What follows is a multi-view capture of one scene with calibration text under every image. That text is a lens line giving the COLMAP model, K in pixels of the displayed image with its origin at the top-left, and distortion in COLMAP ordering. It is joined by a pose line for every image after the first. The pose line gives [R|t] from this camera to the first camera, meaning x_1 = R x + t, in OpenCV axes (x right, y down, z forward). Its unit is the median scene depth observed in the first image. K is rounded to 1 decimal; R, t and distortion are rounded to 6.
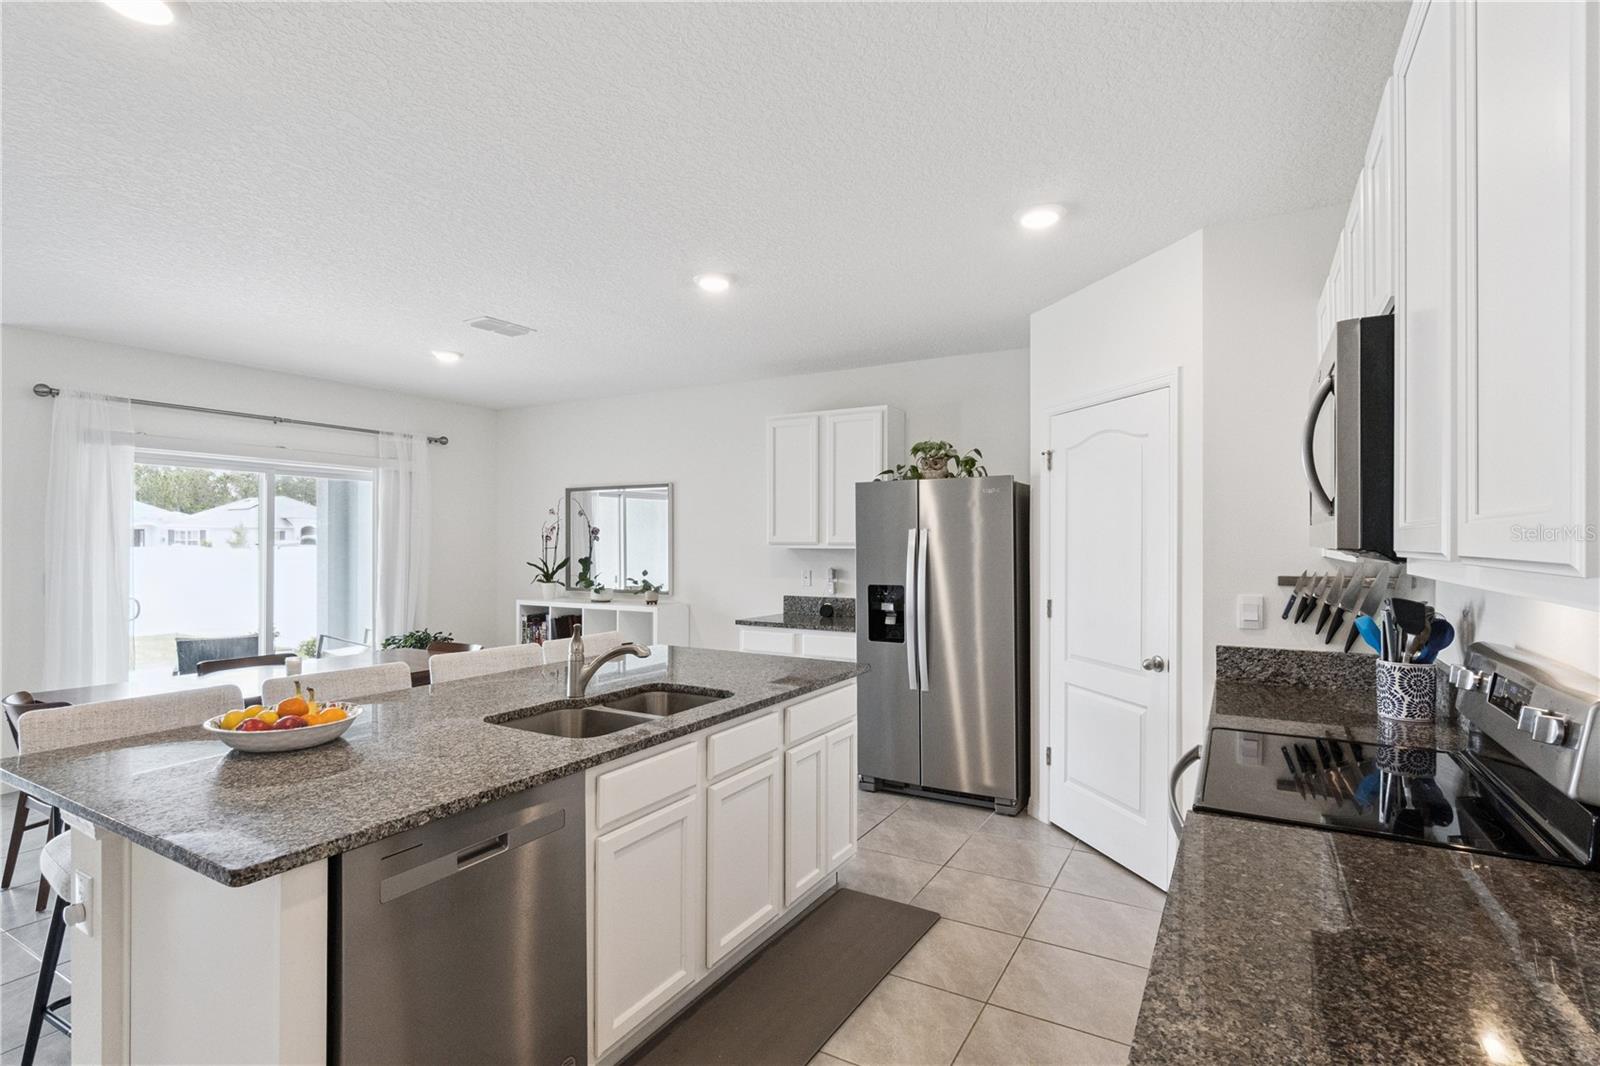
lens RADIAL K [[778.0, 0, 793.0], [0, 778.0, 538.7], [0, 0, 1]] dist [-0.001908, -0.001125]
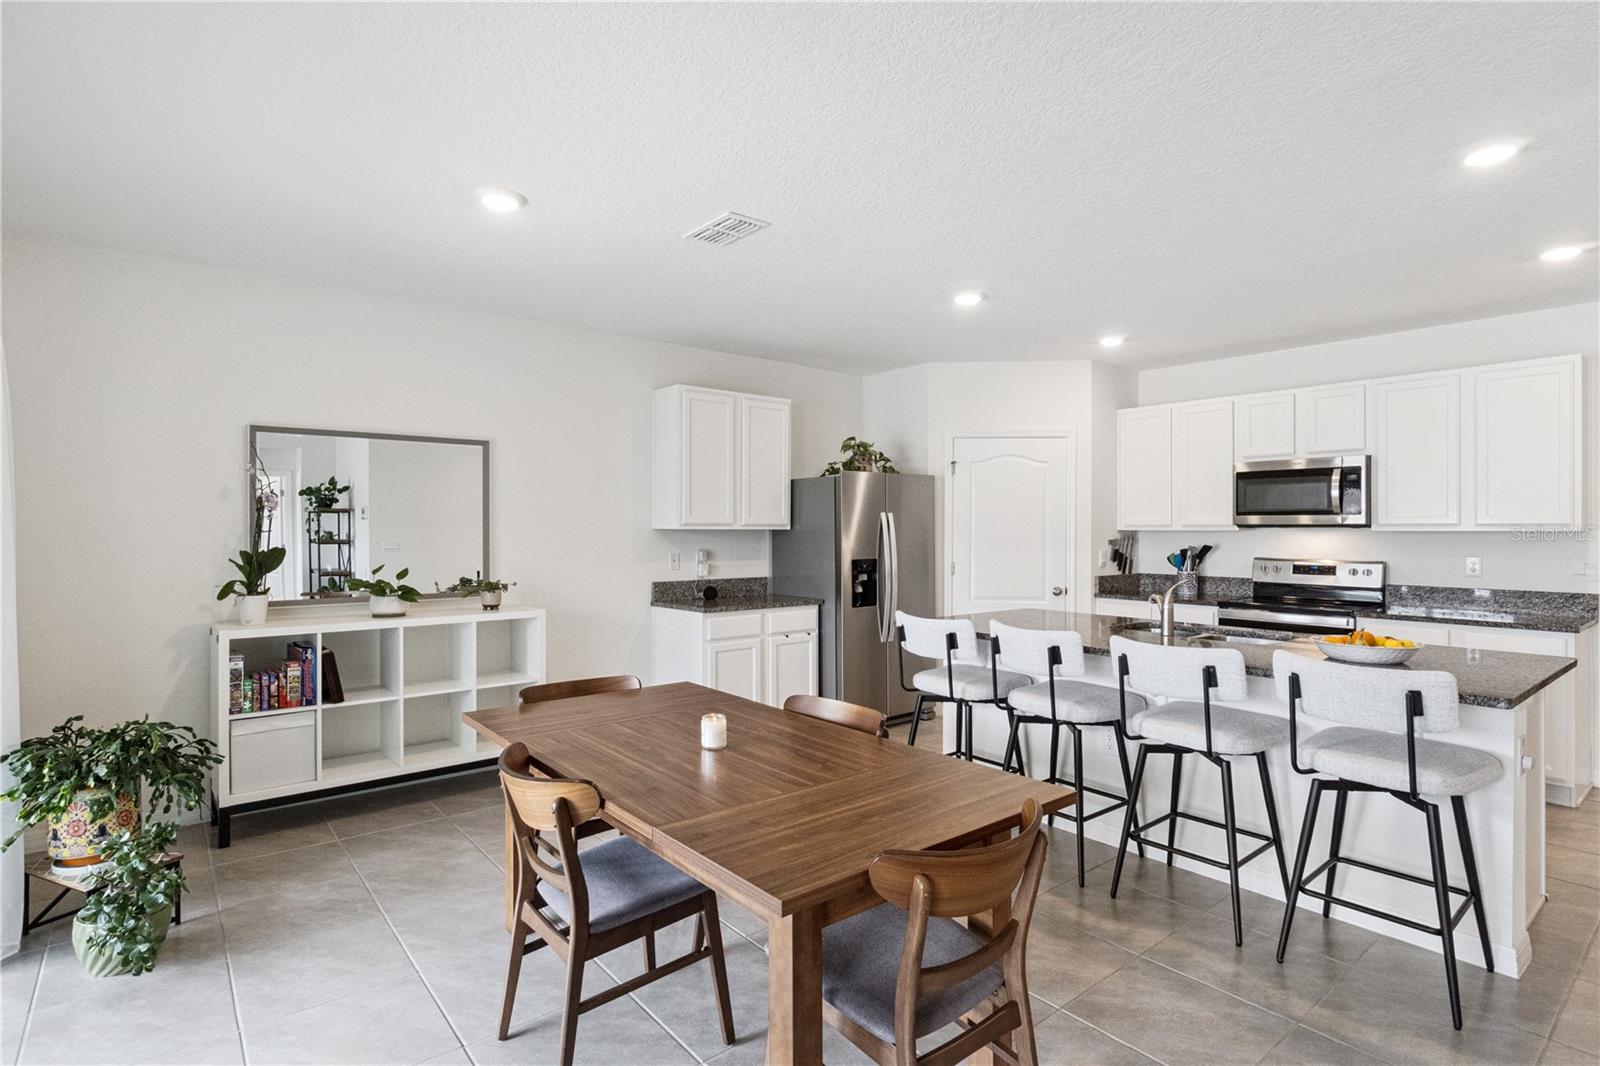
lens RADIAL K [[799.8, 0, 795.1], [0, 799.8, 529.5], [0, 0, 1]] dist [-0.011890, -0.000218]
pose [[0.349782, -0.000143, 0.936831, -1.174682], [-0.003194, 0.999994, 0.001345, 0.014496], [-0.936826, -0.003463, 0.349780, 0.742130]]
